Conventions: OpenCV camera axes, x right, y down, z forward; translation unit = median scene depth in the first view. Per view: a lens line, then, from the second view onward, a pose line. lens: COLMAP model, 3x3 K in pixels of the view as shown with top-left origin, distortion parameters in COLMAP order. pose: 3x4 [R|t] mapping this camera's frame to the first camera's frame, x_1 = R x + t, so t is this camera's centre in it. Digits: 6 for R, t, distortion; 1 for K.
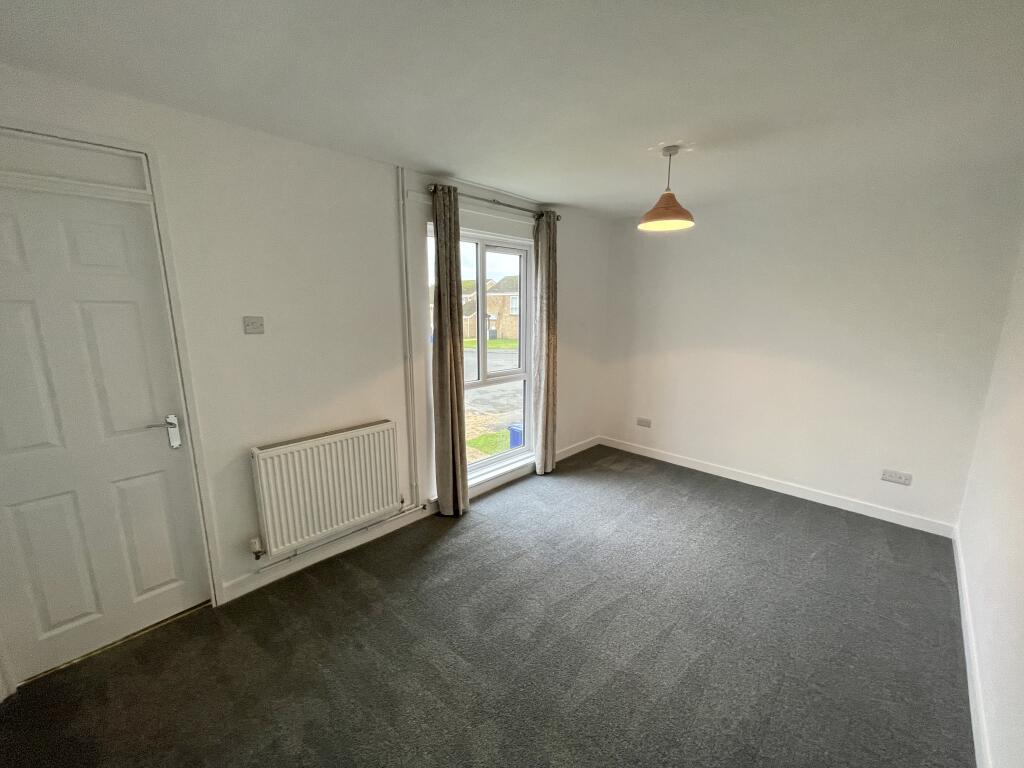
lens RADIAL K [[413.9, 0, 508.9], [0, 413.9, 388.8], [0, 0, 1]] dist [-0.001593, 0.001887]
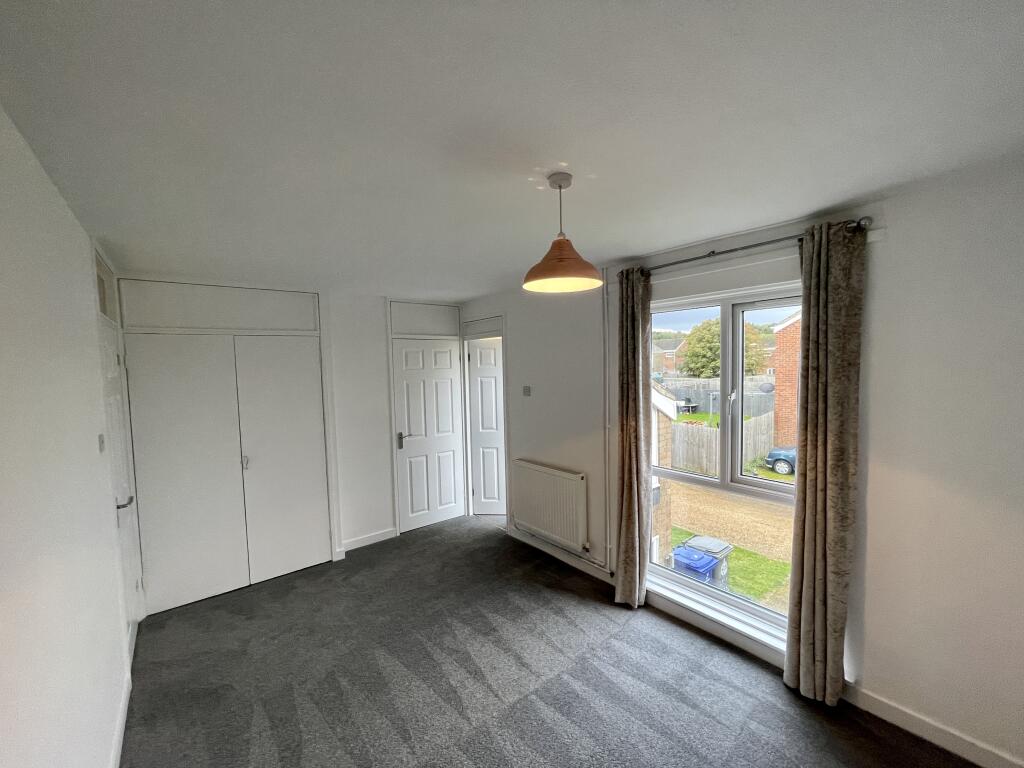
lens RADIAL K [[413.9, 0, 514.5], [0, 413.9, 392.1], [0, 0, 1]] dist [-0.001593, 0.001887]
pose [[-0.109000, 0.060611, -0.992192, 0.939339], [-0.181168, 0.980211, 0.079782, -0.226319], [0.977393, 0.188450, -0.095862, 0.896864]]
